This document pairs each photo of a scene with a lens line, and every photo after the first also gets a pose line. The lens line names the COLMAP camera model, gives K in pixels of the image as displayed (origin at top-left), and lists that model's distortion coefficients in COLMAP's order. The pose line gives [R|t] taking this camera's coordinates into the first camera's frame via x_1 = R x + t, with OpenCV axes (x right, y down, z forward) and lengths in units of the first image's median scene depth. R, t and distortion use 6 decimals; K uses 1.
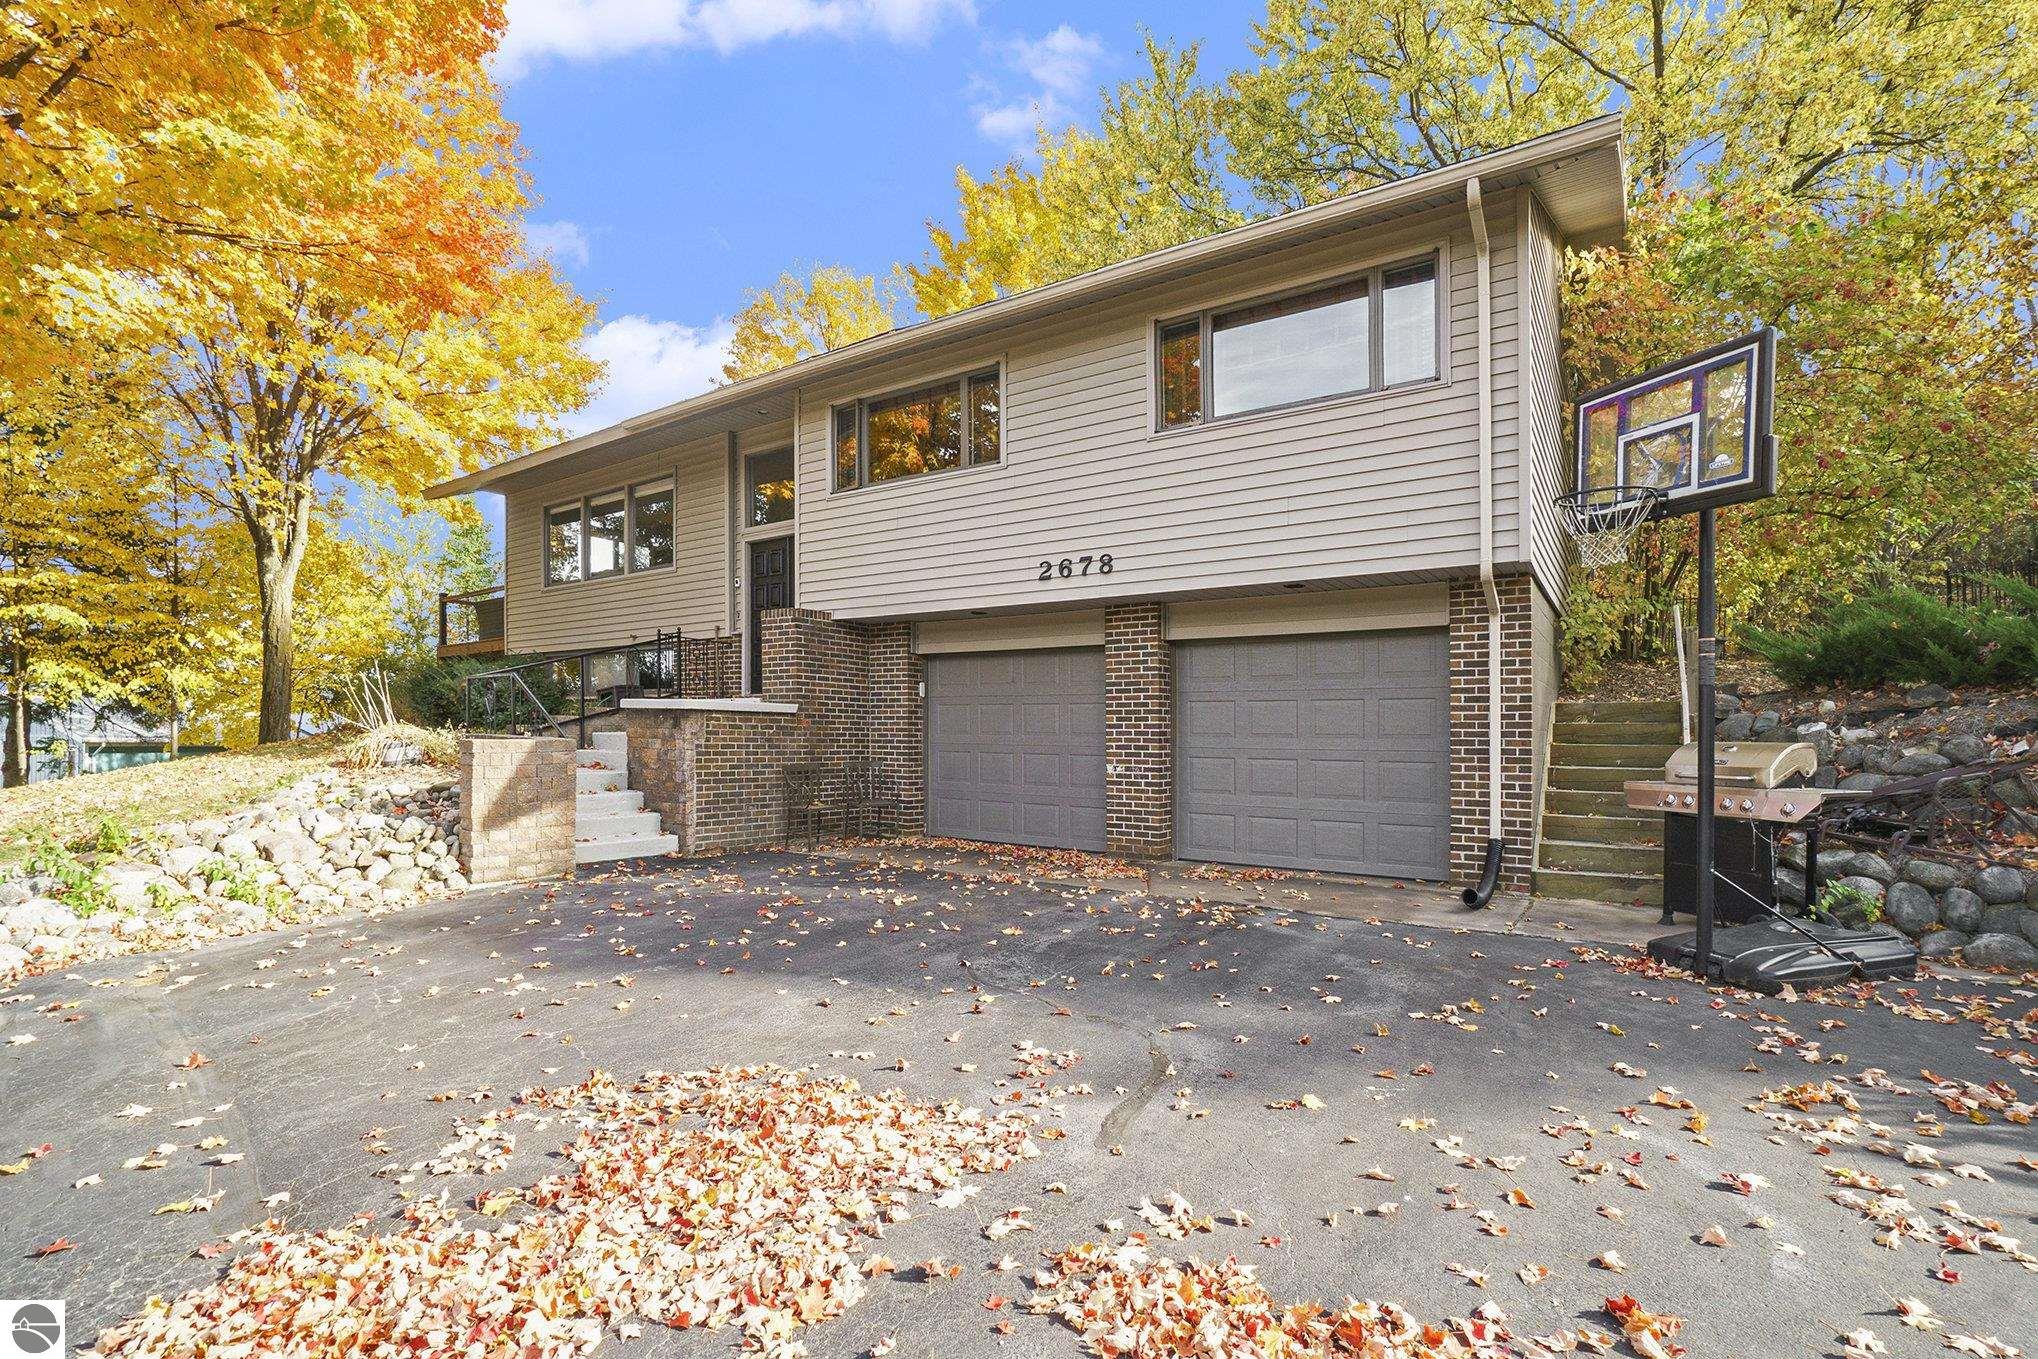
lens RADIAL K [[941.4, 0, 1041.4], [0, 941.4, 718.5], [0, 0, 1]] dist [-0.020316, -0.000521]
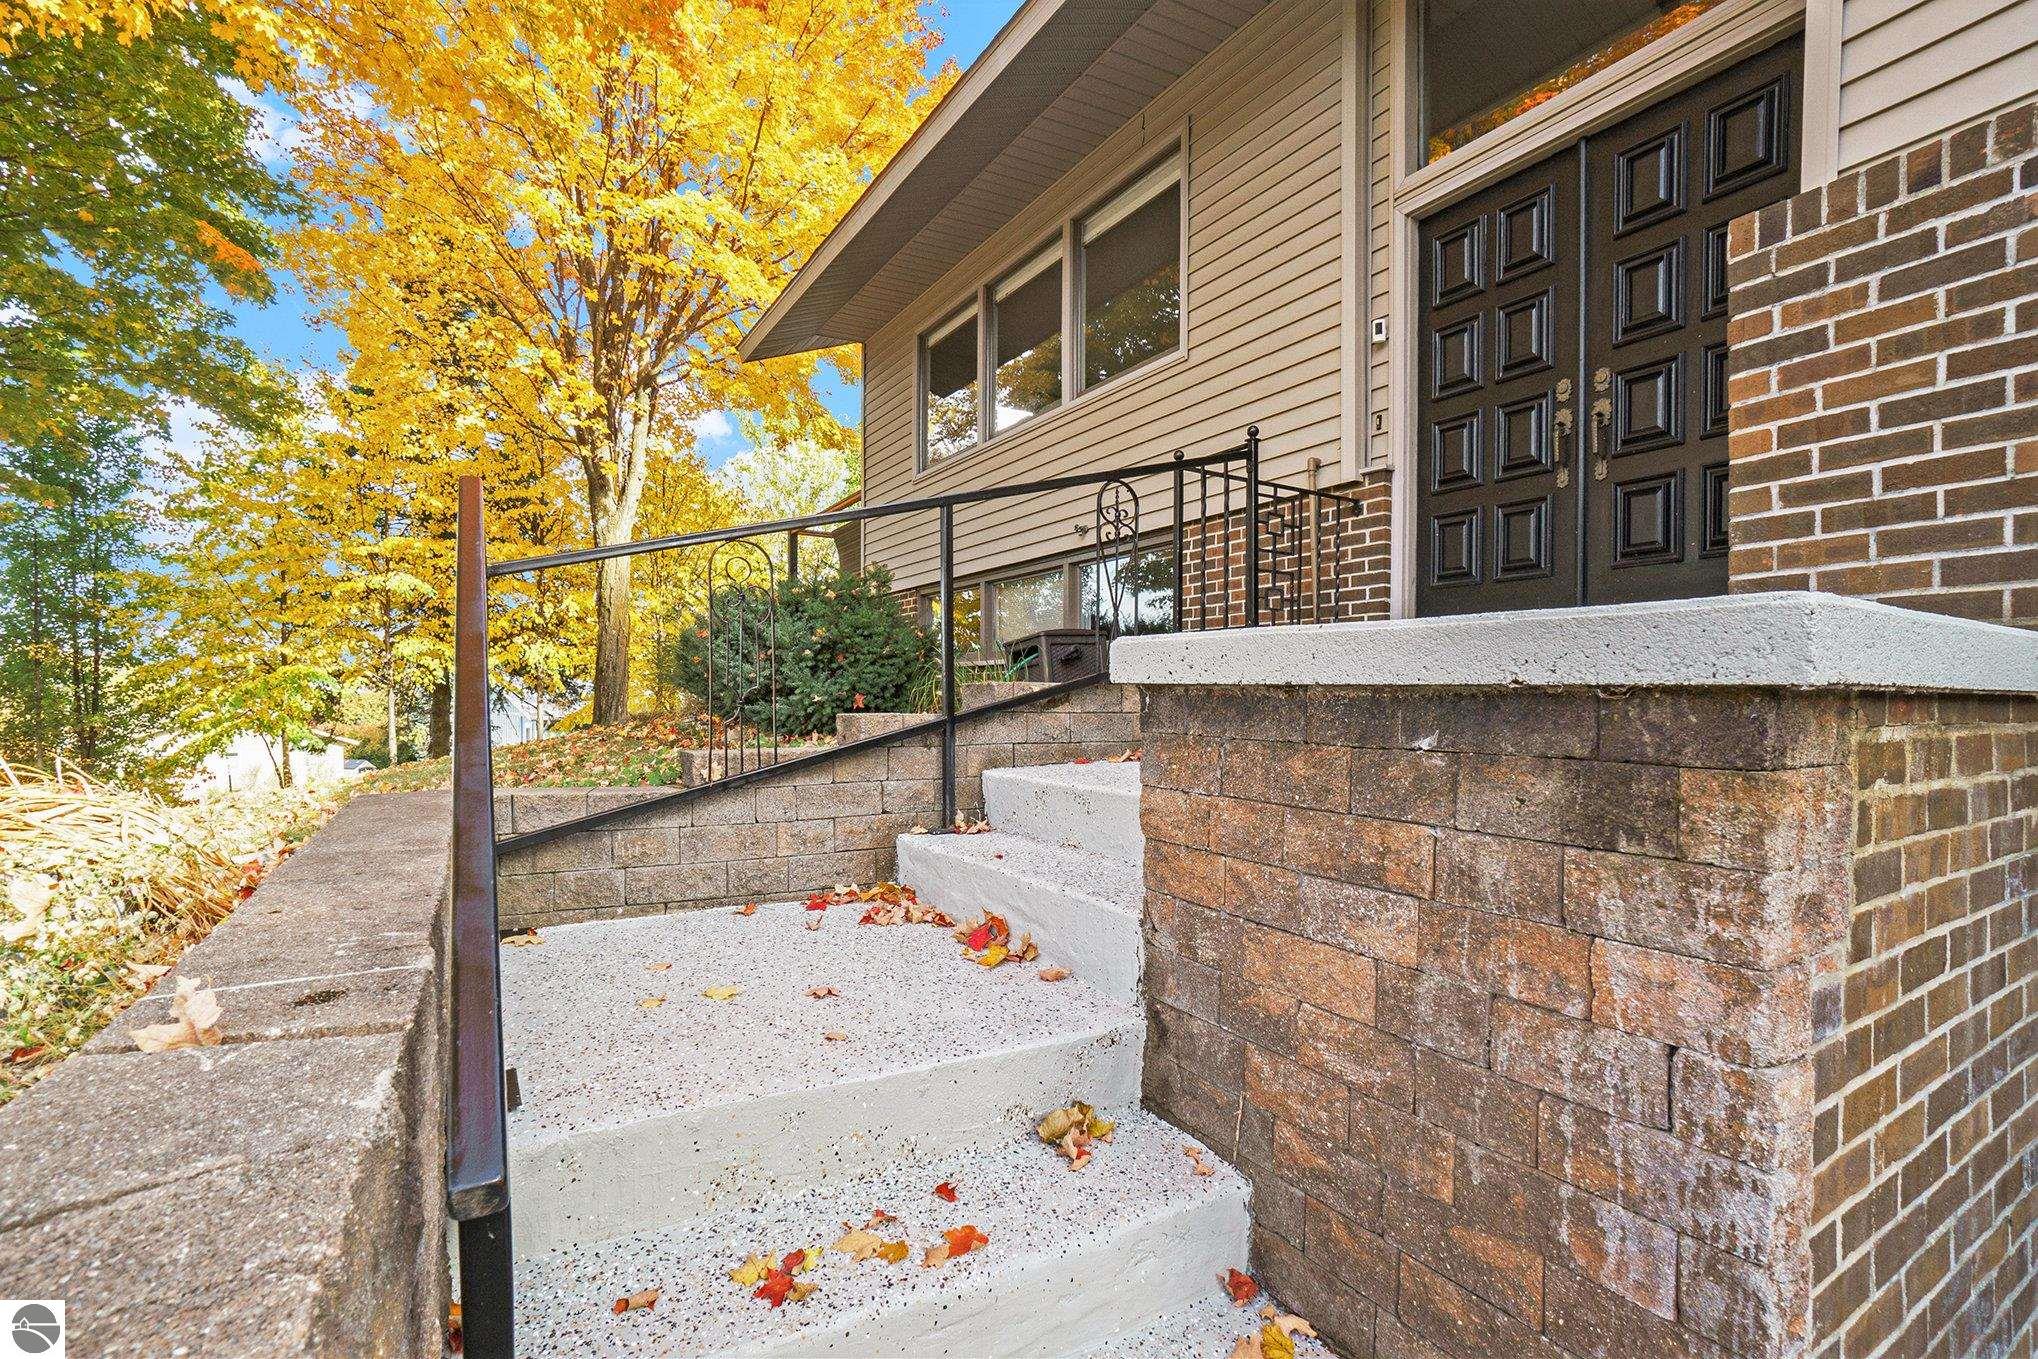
lens RADIAL K [[941.4, 0, 1022.8], [0, 941.4, 687.4], [0, 0, 1]] dist [-0.020316, -0.000521]
pose [[0.913223, -0.000754, -0.407459, -0.359044], [-0.013368, 0.999405, -0.031810, -0.001408], [0.407240, 0.034496, 0.912669, 0.759149]]
